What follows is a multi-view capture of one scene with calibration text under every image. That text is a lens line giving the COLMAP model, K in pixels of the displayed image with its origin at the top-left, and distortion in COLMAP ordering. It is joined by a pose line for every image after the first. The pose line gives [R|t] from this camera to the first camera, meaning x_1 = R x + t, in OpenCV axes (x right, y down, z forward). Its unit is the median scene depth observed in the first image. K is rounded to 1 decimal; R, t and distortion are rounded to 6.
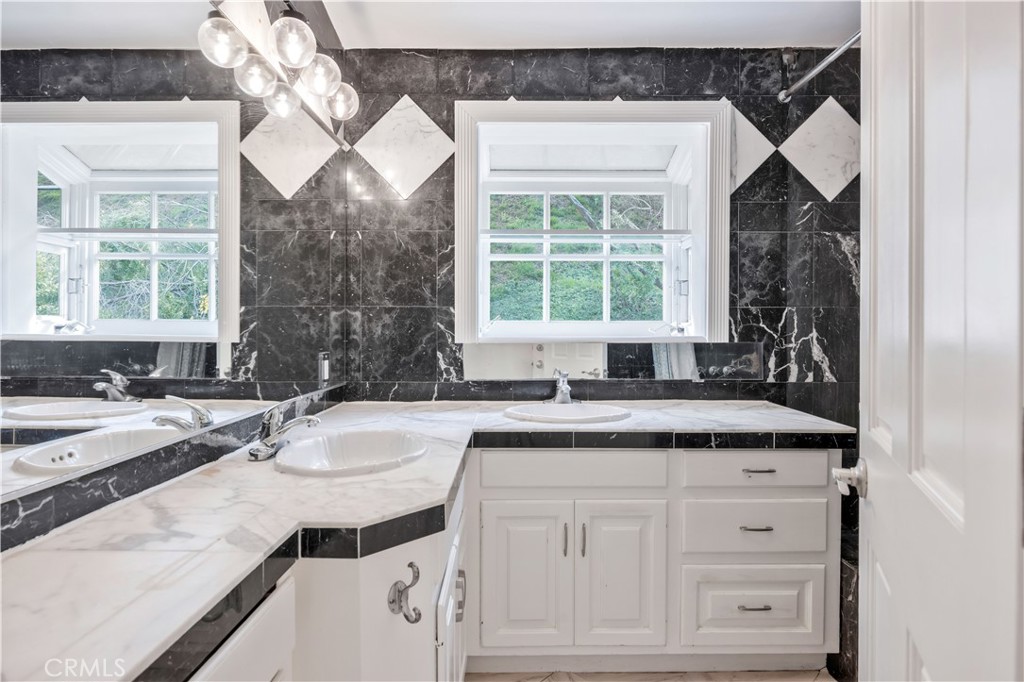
lens RADIAL K [[637.4, 0, 512.0], [0, 637.4, 341.0], [0, 0, 1]] dist [0.000634, 0.000555]
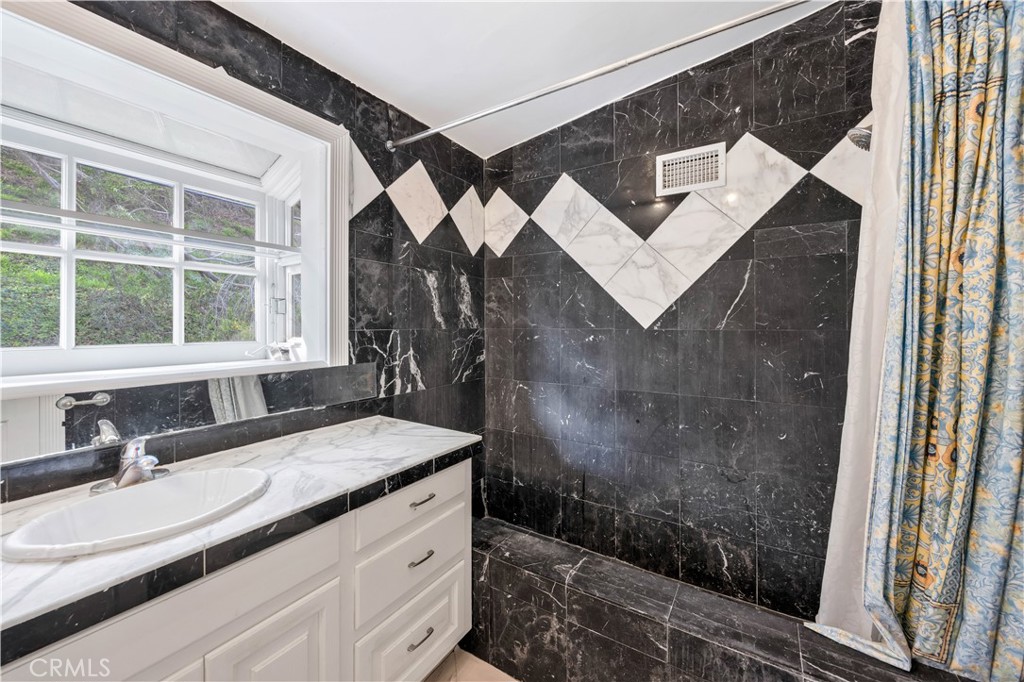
lens RADIAL K [[395.2, 0, 515.4], [0, 395.2, 321.6], [0, 0, 1]] dist [-0.006880, 0.000060]
pose [[0.525579, 0.004251, 0.850734, -0.057567], [0.003465, 0.999969, -0.007137, -0.061664], [-0.850738, 0.006699, 0.525548, 0.437996]]
